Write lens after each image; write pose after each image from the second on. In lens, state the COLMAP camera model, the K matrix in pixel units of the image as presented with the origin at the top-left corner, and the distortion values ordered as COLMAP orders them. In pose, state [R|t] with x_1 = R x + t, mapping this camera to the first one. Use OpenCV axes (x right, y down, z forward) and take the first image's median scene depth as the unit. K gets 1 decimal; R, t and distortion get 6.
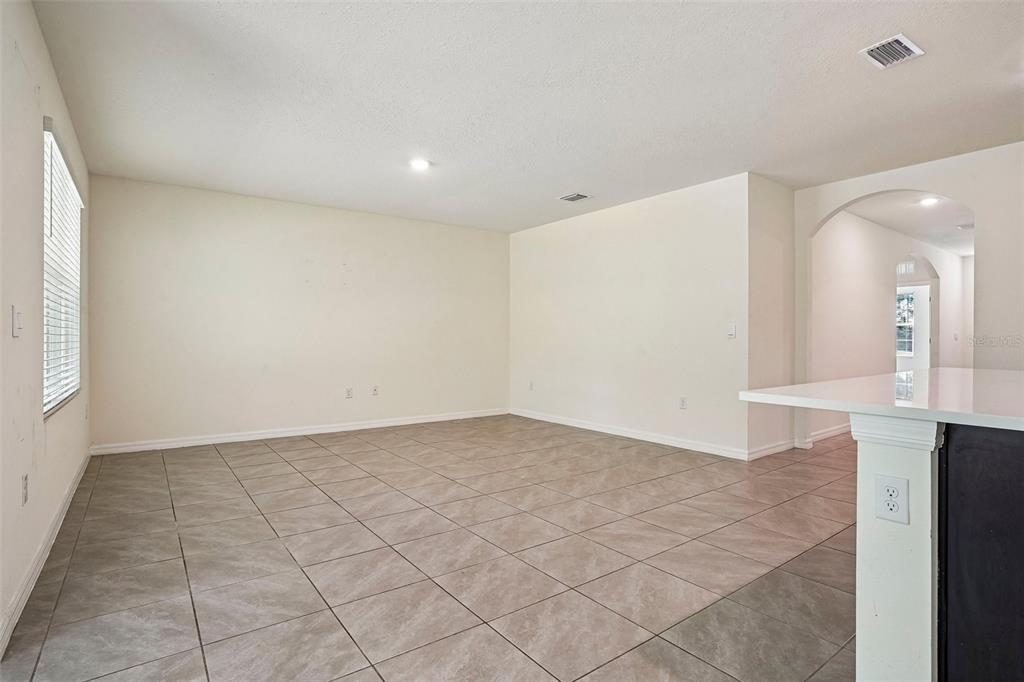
lens RADIAL K [[512.0, 0, 516.7], [0, 512.0, 339.9], [0, 0, 1]] dist [-0.042880, 0.001028]
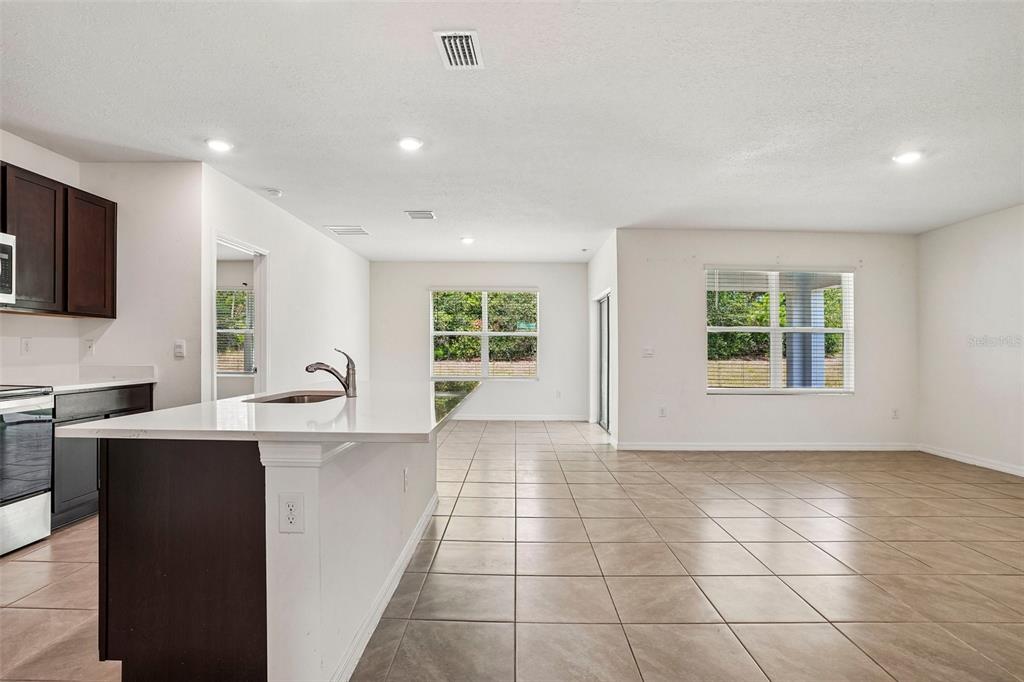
lens RADIAL K [[503.0, 0, 509.4], [0, 503.0, 341.7], [0, 0, 1]] dist [-0.081355, 0.035425]
pose [[-0.612460, -0.023862, -0.790142, 1.265986], [-0.015374, 0.999715, -0.018275, -0.021871], [0.790352, 0.000955, -0.612652, 1.454289]]
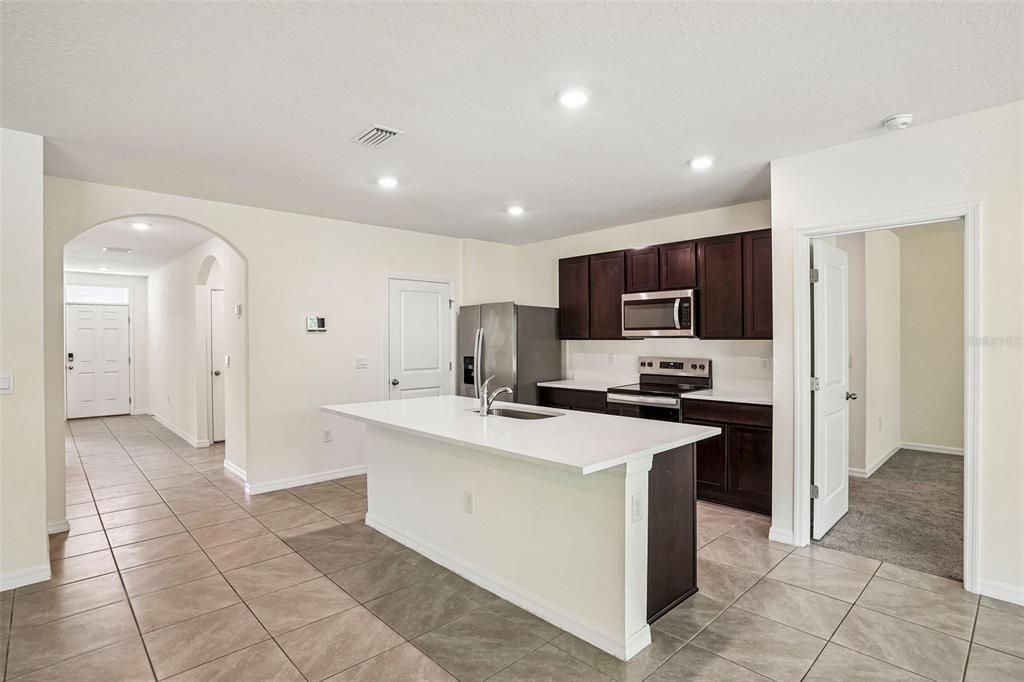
lens RADIAL K [[512.0, 0, 516.7], [0, 512.0, 339.9], [0, 0, 1]] dist [-0.042880, 0.001028]
pose [[-0.115393, -0.005350, 0.993305, -0.383485], [0.009974, 0.999929, 0.006545, -0.106083], [-0.993270, 0.010663, -0.115332, 0.744529]]
